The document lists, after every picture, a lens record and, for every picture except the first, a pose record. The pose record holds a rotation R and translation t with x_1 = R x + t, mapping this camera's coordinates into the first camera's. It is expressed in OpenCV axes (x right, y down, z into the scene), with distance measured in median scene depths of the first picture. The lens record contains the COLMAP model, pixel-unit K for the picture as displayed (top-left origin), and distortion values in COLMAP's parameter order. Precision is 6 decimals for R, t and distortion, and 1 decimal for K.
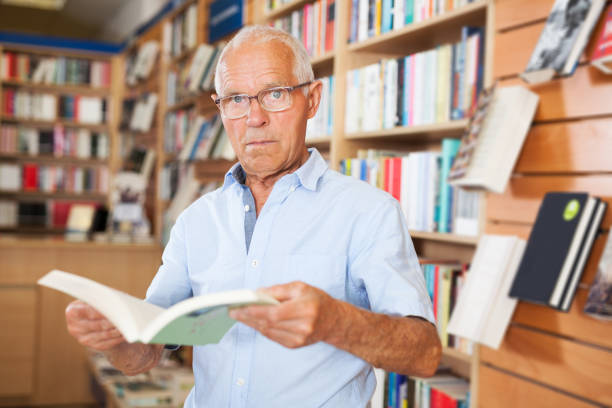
lens RADIAL K [[834.7, 0, 306.0], [0, 834.7, 204.0], [0, 0, 1]] dist [-0.001493, 0.001968]
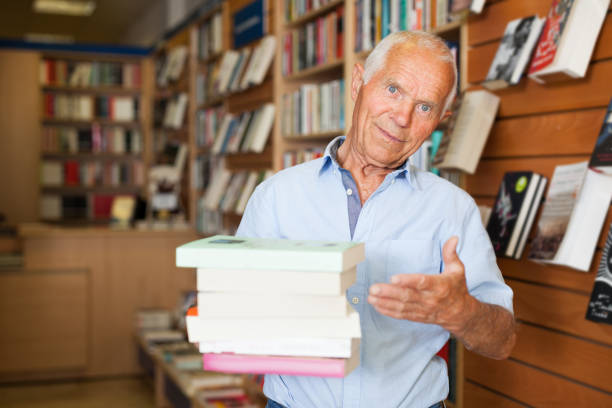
lens RADIAL K [[834.7, 0, 306.0], [0, 834.7, 204.0], [0, 0, 1]] dist [-0.001493, 0.001968]
pose [[0.999137, -0.033137, -0.025026, 0.002312], [0.033544, 0.999309, 0.016033, 0.002356], [0.024477, -0.016859, 0.999558, -0.148851]]
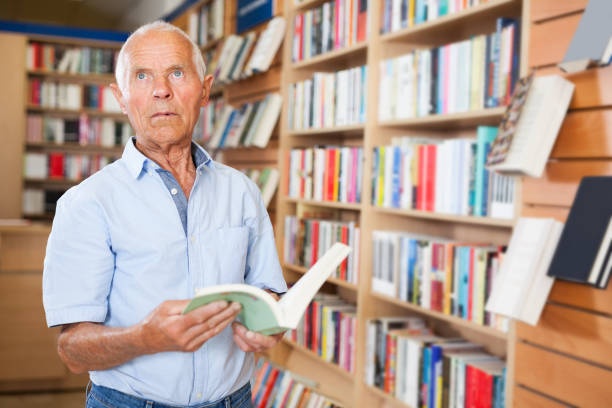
lens RADIAL K [[834.7, 0, 306.0], [0, 834.7, 204.0], [0, 0, 1]] dist [-0.001493, 0.001968]
pose [[0.999889, -0.004261, -0.014297, -0.021019], [0.004469, 0.999884, 0.014568, 0.001775], [0.014233, -0.014630, 0.999792, -0.026391]]
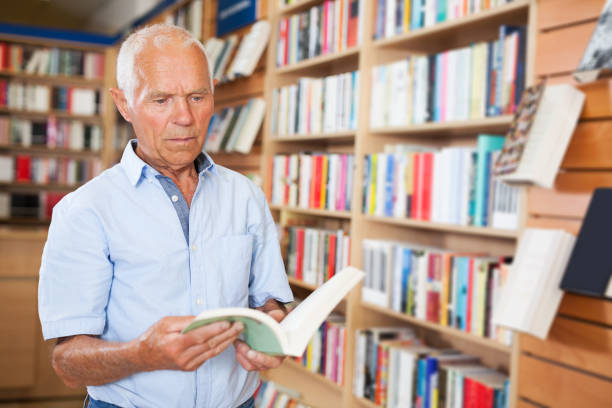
lens RADIAL K [[834.7, 0, 306.0], [0, 834.7, 204.0], [0, 0, 1]] dist [-0.001493, 0.001968]
pose [[0.999429, 0.005303, 0.033373, -0.047976], [-0.005578, 0.999951, 0.008128, -0.000063], [-0.033328, -0.008309, 0.999410, -0.010521]]
